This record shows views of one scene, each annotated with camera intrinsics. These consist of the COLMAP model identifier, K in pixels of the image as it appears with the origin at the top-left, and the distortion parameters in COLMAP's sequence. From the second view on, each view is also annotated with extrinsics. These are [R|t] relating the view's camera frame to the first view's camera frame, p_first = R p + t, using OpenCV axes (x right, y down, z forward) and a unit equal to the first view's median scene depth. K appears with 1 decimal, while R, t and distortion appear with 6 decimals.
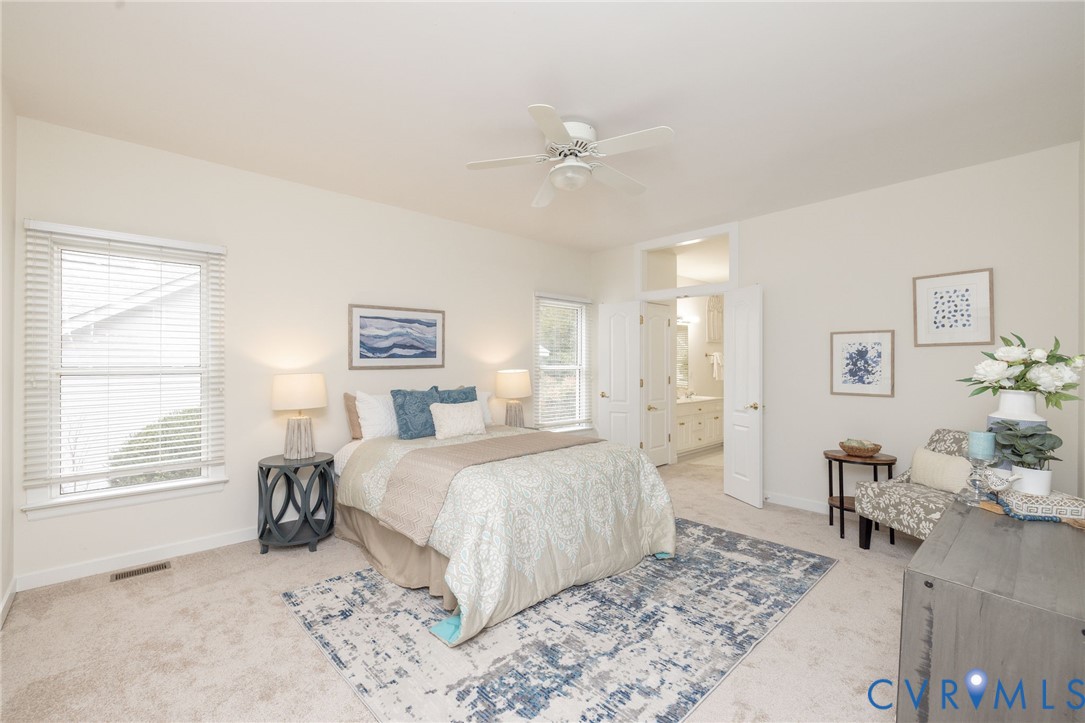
lens RADIAL K [[459.9, 0, 528.2], [0, 459.9, 365.2], [0, 0, 1]] dist [0.000452, -0.000024]
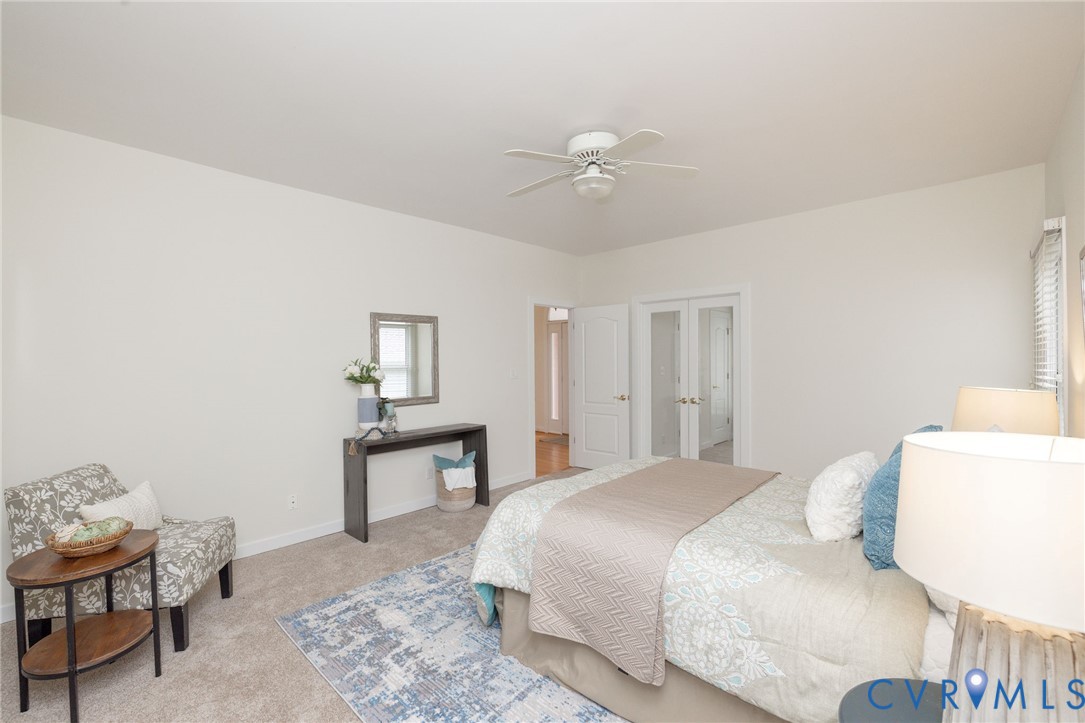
lens RADIAL K [[459.9, 0, 528.2], [0, 459.9, 365.2], [0, 0, 1]] dist [0.000452, -0.000024]
pose [[-0.998524, 0.011674, -0.053047, 0.264350], [0.010775, 0.999794, 0.017207, -0.033906], [0.053237, 0.016610, -0.998444, 1.821230]]
